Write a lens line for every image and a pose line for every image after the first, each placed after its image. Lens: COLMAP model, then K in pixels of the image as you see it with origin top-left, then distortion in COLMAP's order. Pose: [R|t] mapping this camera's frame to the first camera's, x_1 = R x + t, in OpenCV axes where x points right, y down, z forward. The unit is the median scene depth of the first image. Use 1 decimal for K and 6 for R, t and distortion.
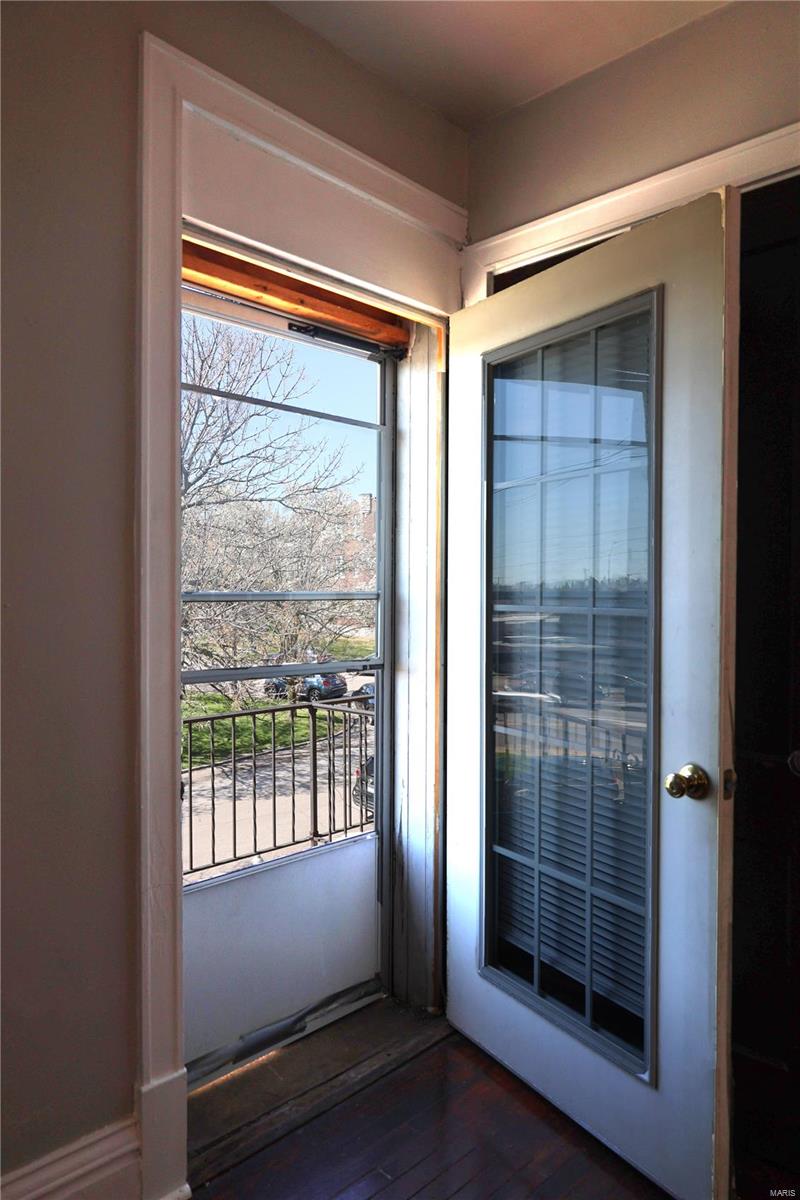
lens RADIAL K [[833.5, 0, 400.0], [0, 833.5, 600.0], [0, 0, 1]] dist [-0.004358, -0.000907]
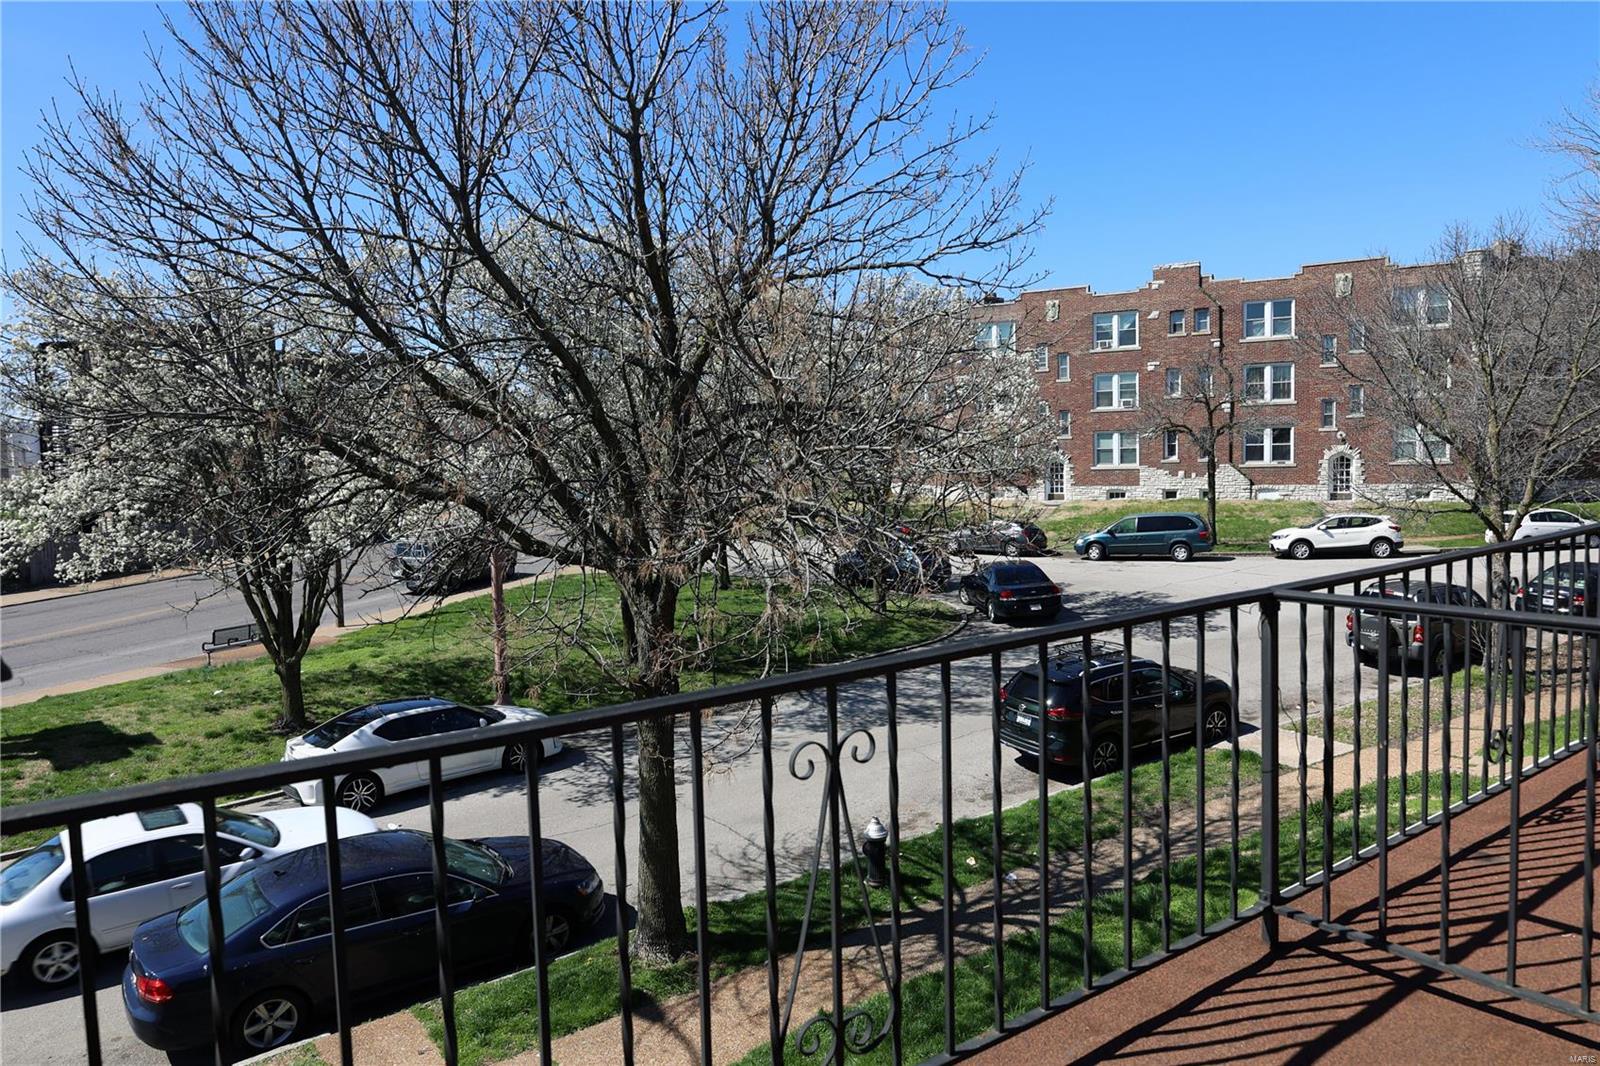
lens RADIAL K [[1111.3, 0, 803.8], [0, 1111.3, 504.6], [0, 0, 1]] dist [-0.004358, -0.000907]
pose [[0.985287, -0.019476, -0.169793, -0.091511], [0.027240, 0.998681, 0.043519, 0.017851], [0.168721, -0.047504, 0.984518, 0.174719]]
